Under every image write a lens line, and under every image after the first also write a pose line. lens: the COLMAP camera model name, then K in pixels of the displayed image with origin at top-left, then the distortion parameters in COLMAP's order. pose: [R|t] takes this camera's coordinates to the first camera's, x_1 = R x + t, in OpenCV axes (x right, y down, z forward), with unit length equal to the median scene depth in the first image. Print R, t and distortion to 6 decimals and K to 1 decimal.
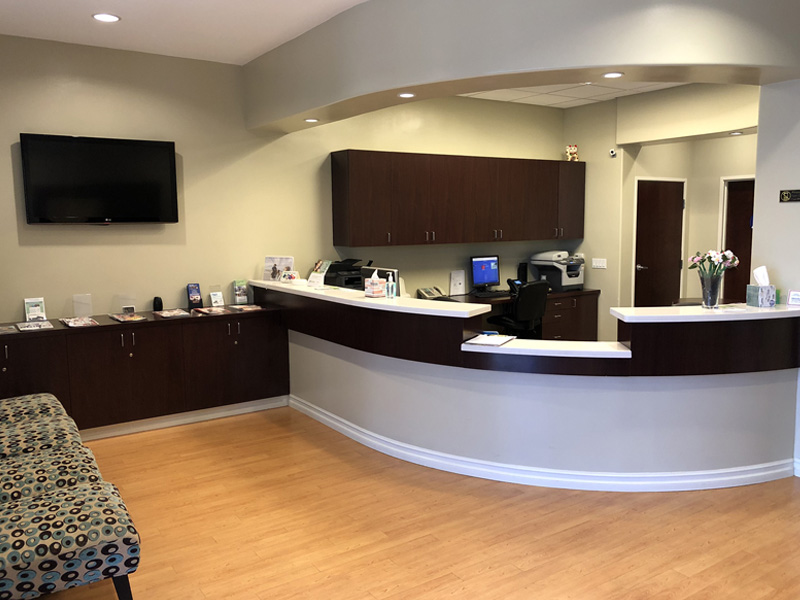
lens RADIAL K [[666.6, 0, 400.6], [0, 666.6, 301.9], [0, 0, 1]] dist [0.073020, -0.002518]
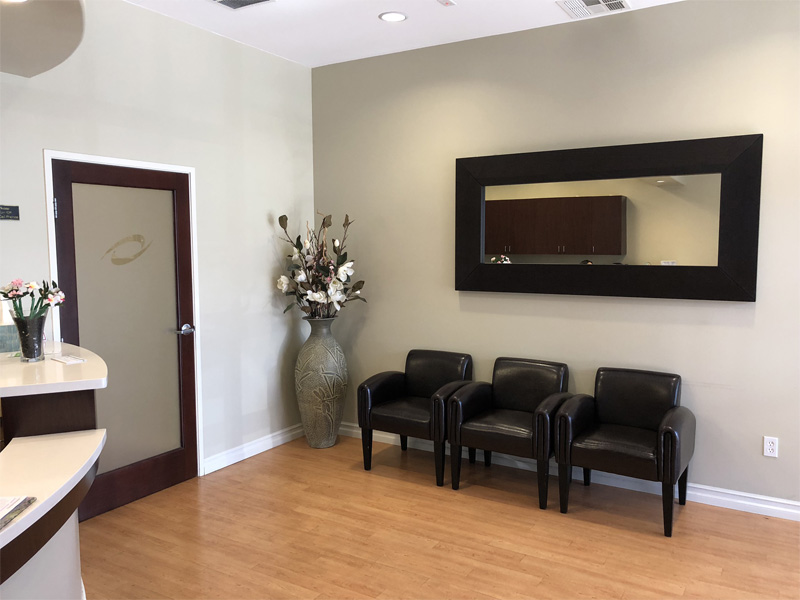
lens RADIAL K [[666.6, 0, 401.4], [0, 666.6, 301.8], [0, 0, 1]] dist [0.073020, -0.002518]
pose [[-0.430021, -0.053119, 0.901255, -0.198155], [0.118320, 0.986342, 0.114589, -0.042930], [-0.895032, 0.155913, -0.417863, 0.524330]]
